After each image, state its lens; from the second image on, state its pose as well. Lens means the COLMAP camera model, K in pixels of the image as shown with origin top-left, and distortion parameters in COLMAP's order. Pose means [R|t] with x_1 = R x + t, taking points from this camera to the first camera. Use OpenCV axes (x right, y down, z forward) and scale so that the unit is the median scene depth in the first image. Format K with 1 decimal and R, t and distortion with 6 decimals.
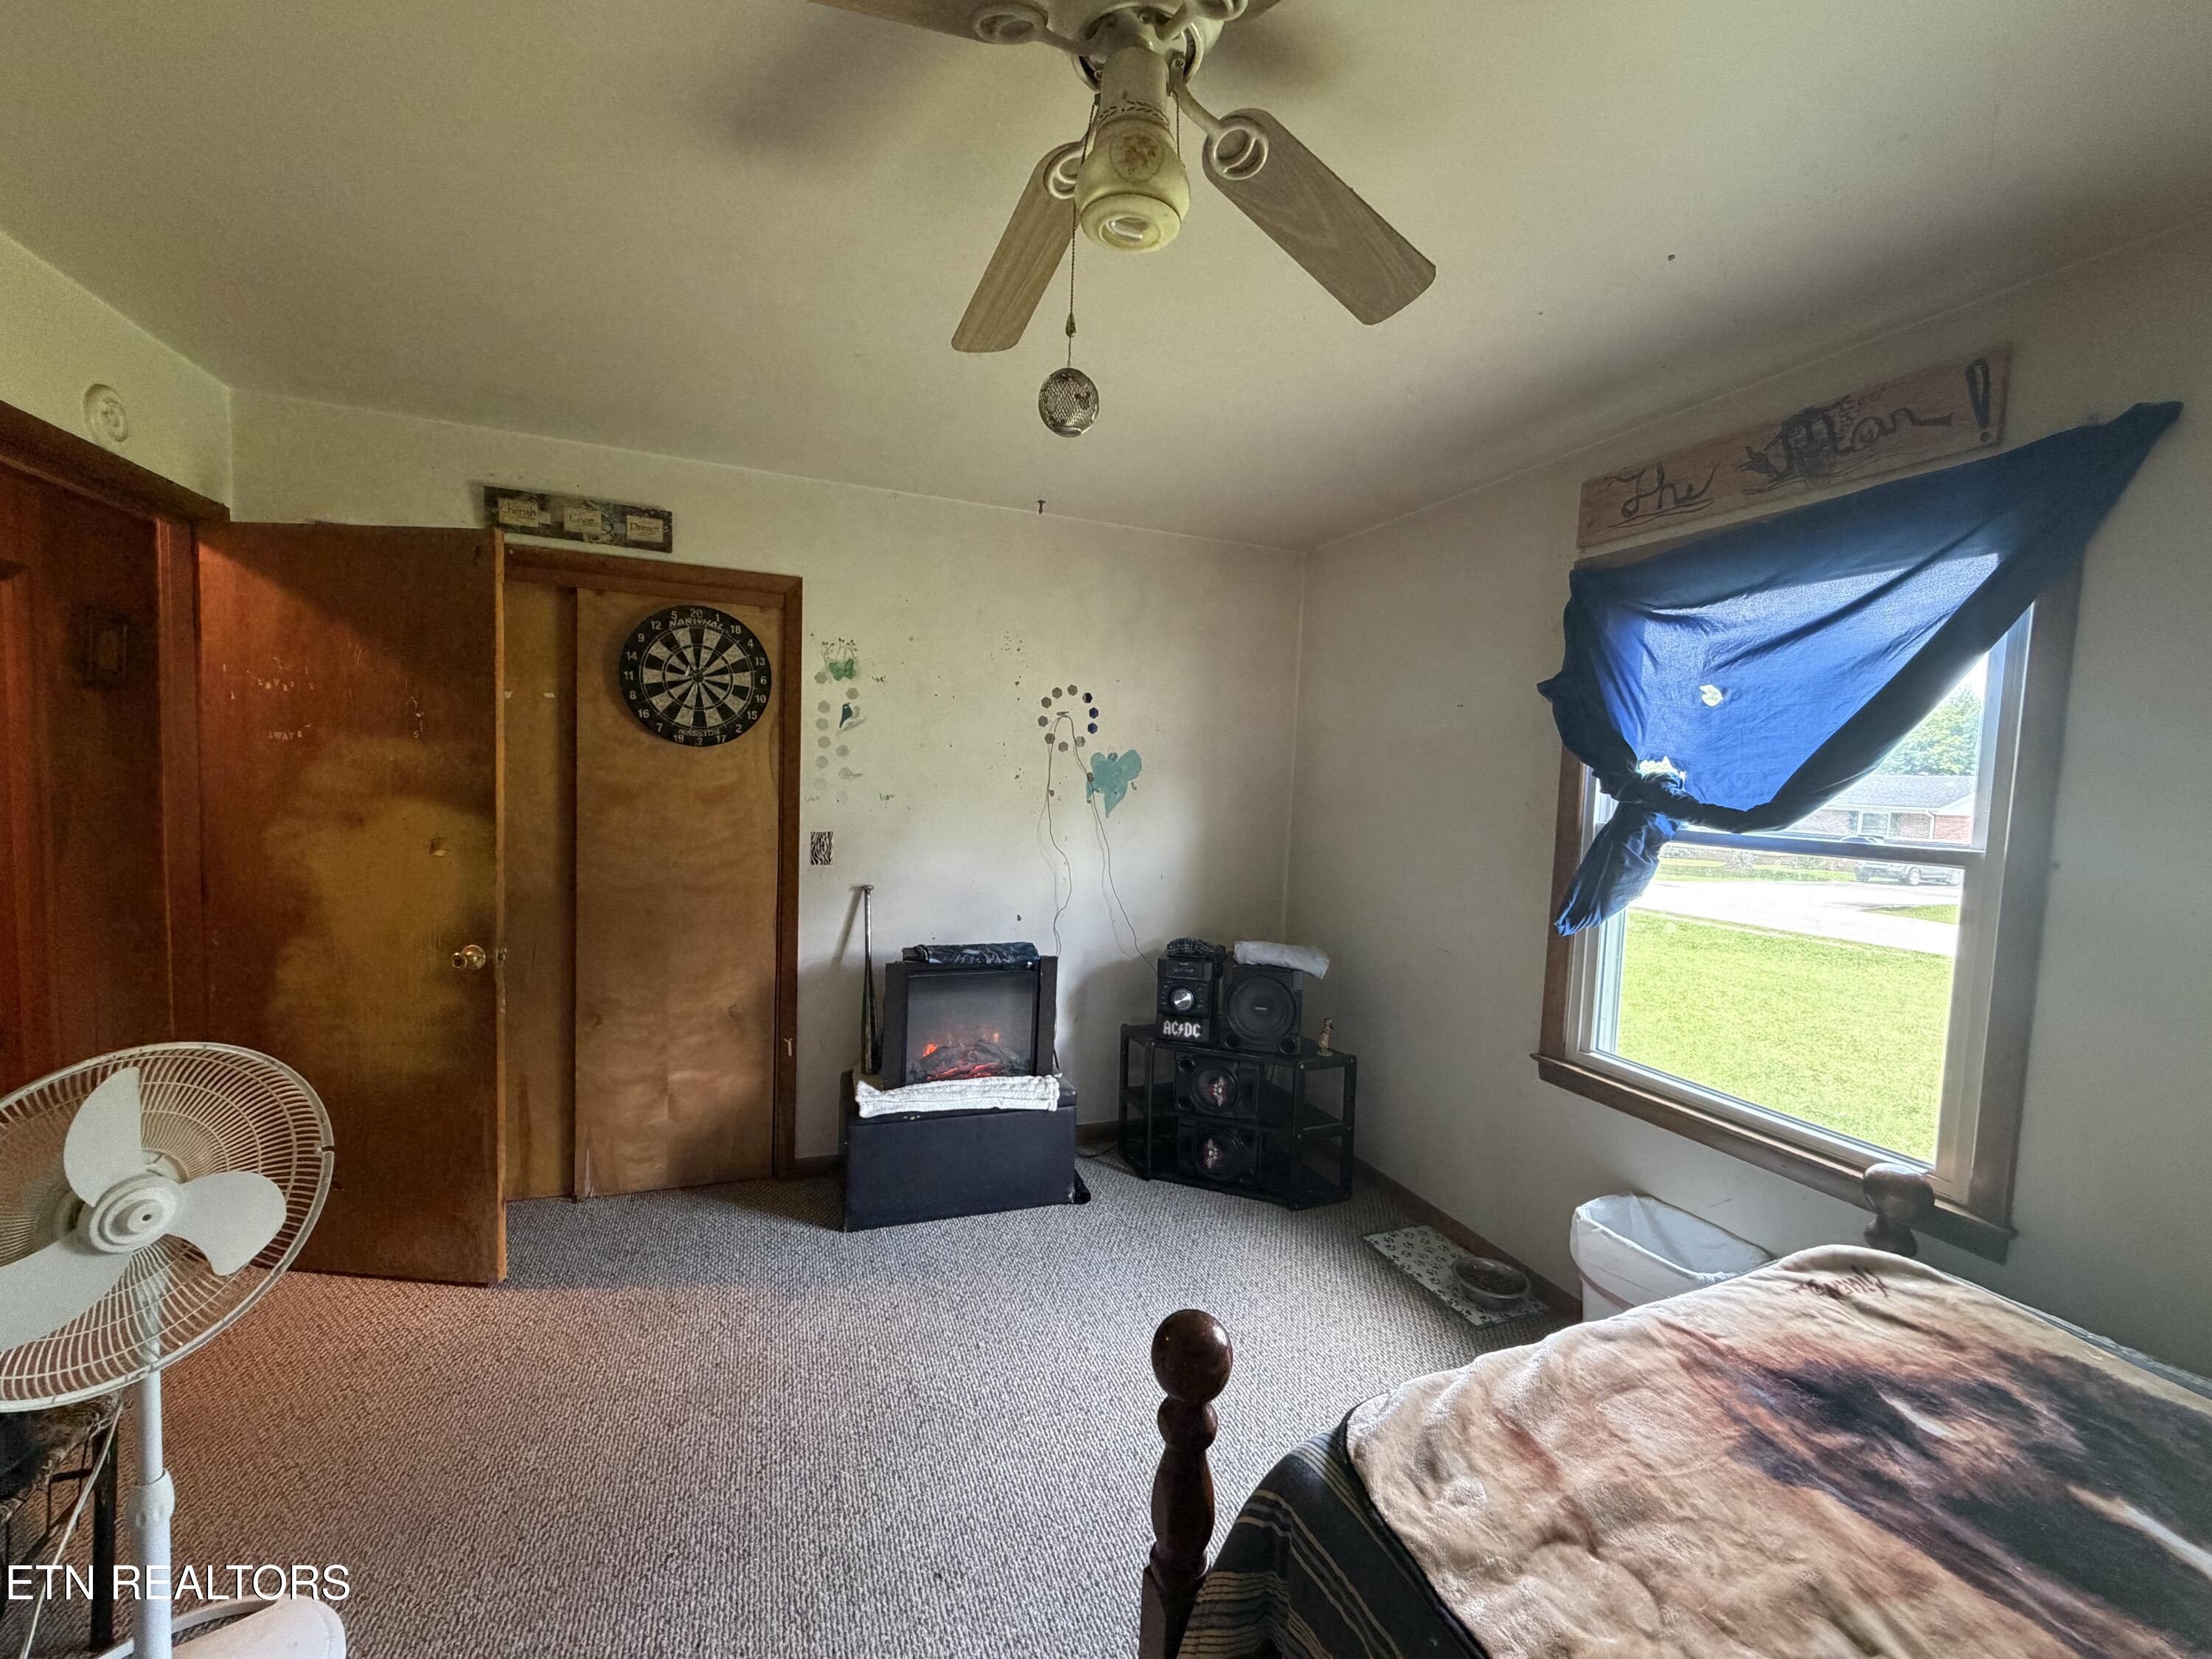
lens RADIAL K [[879.9, 0, 1092.9], [0, 879.9, 830.4], [0, 0, 1]] dist [0.000838, 0.000344]
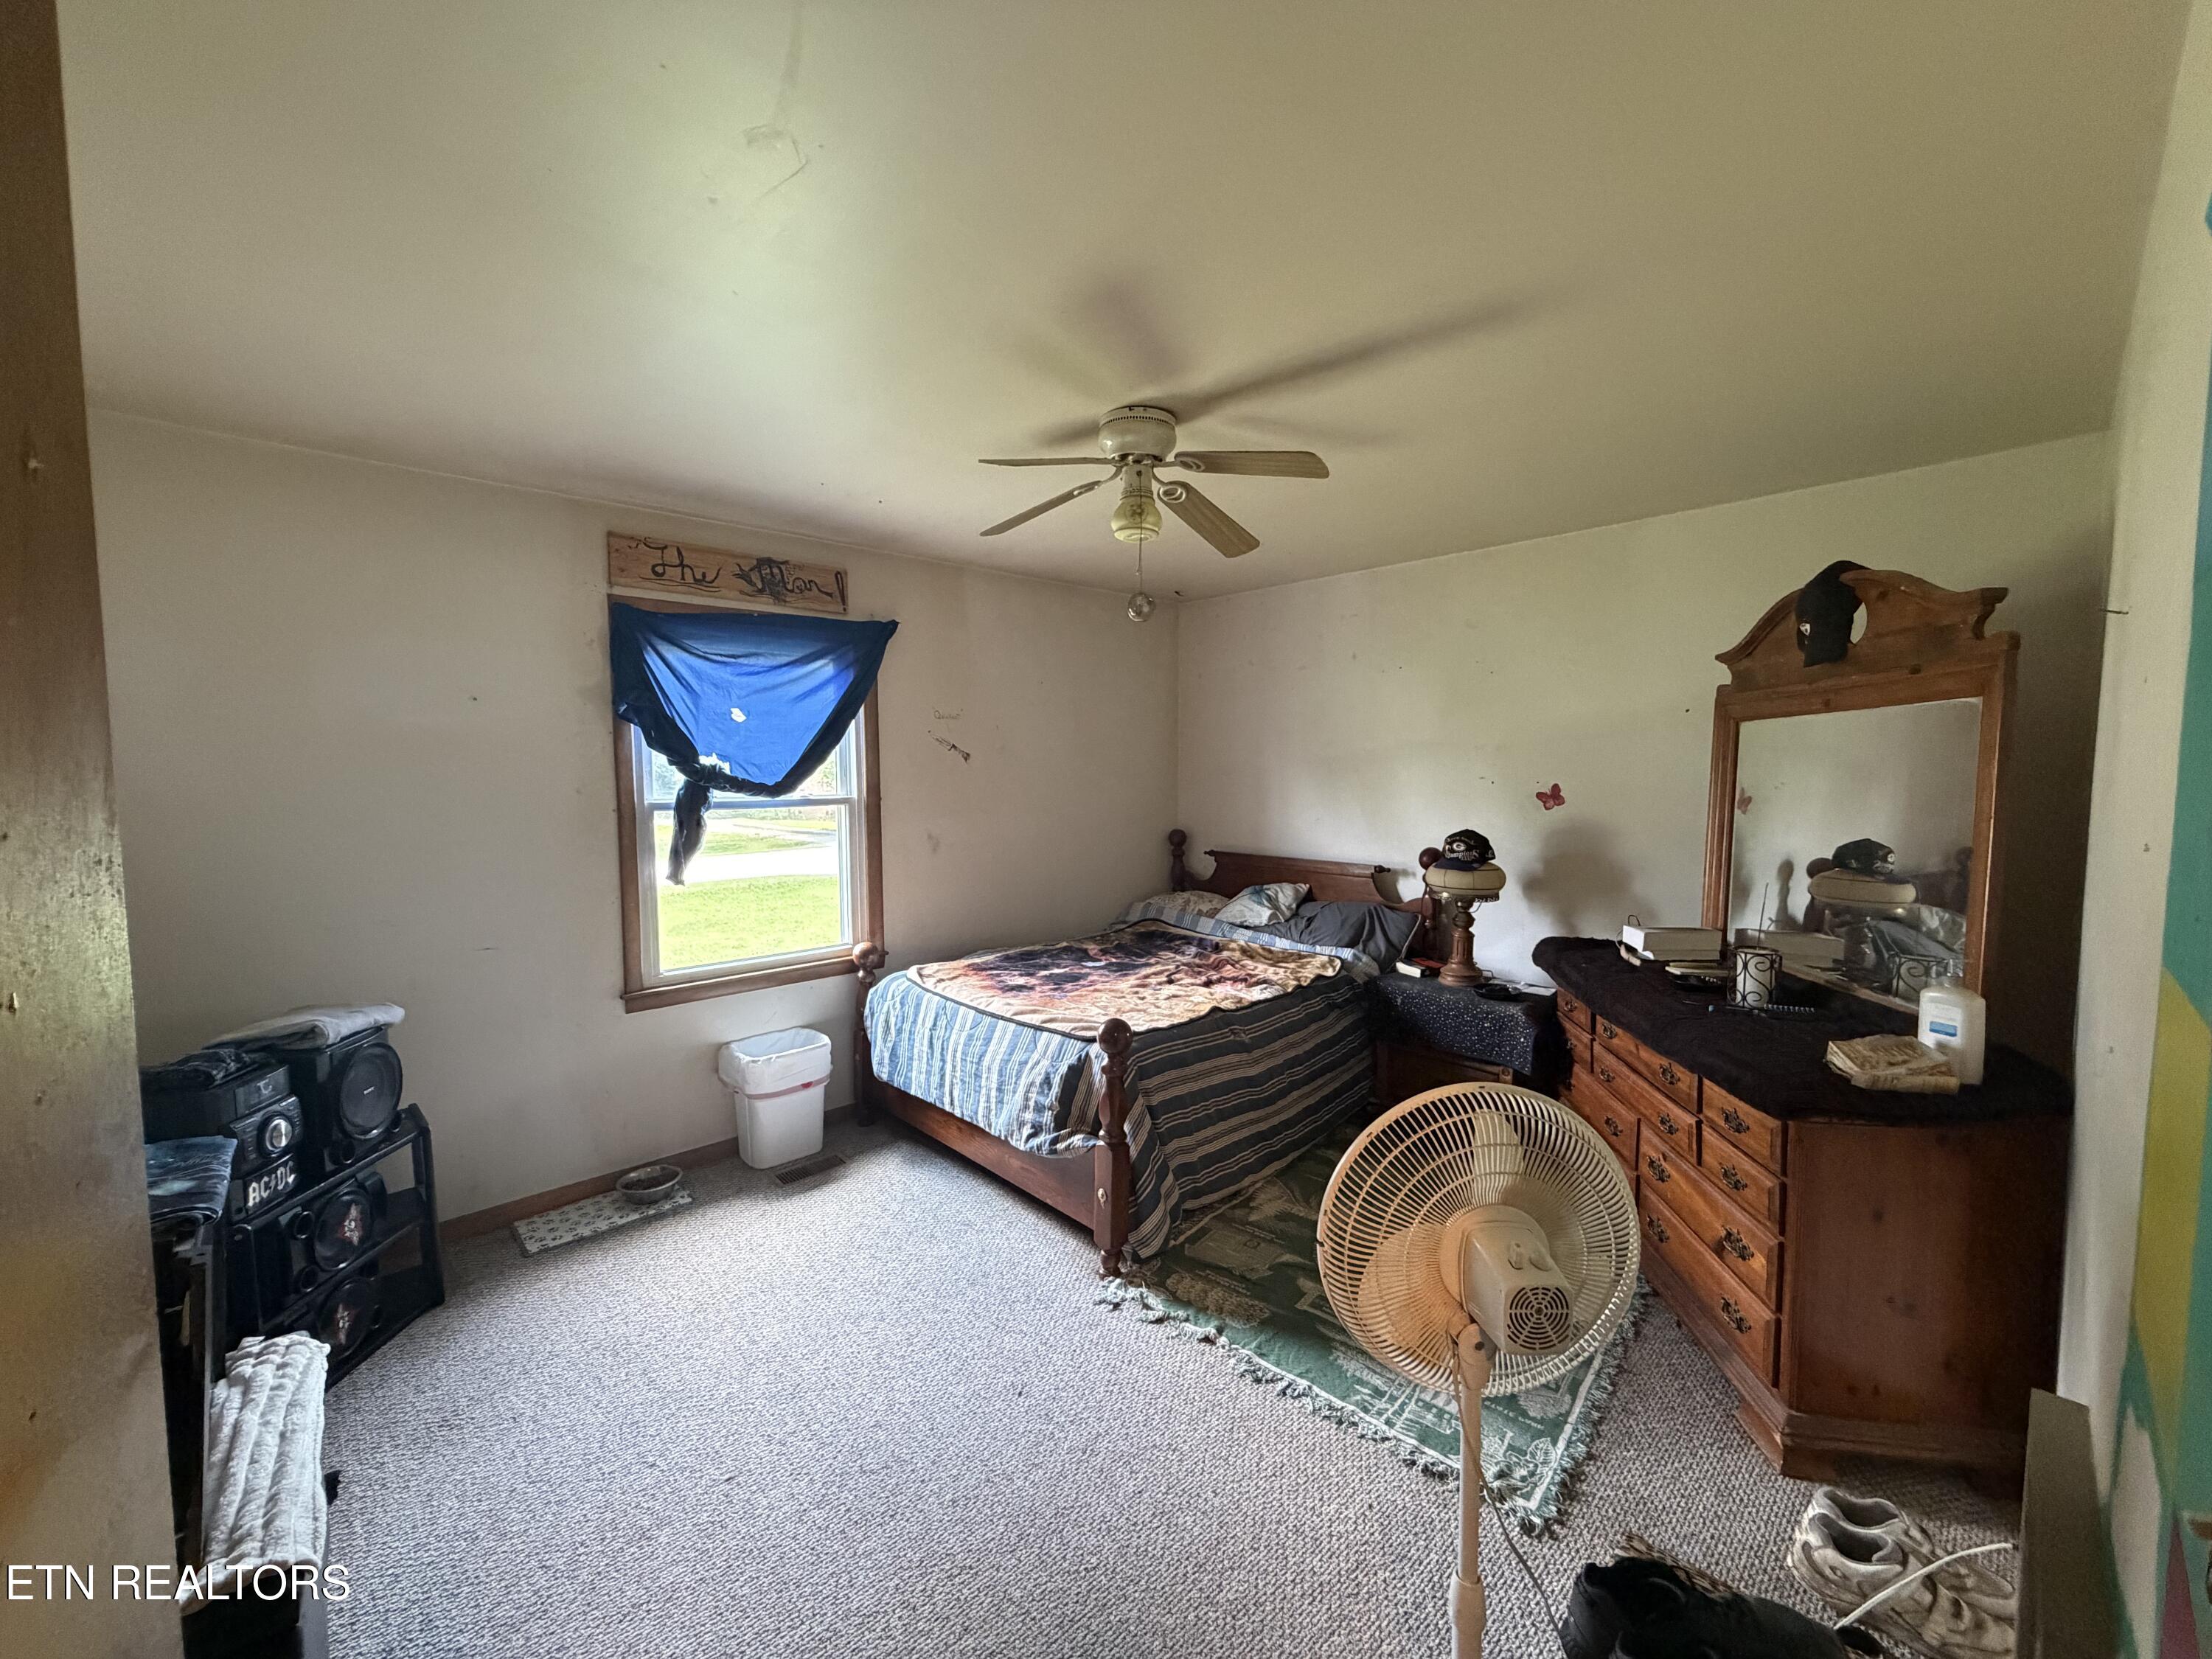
lens RADIAL K [[879.9, 0, 1092.9], [0, 879.9, 830.4], [0, 0, 1]] dist [0.000838, 0.000344]
pose [[-0.368545, -0.096670, 0.924570, -0.989518], [0.055079, 0.990560, 0.125525, -0.104975], [-0.927977, 0.097186, -0.359742, 0.950495]]
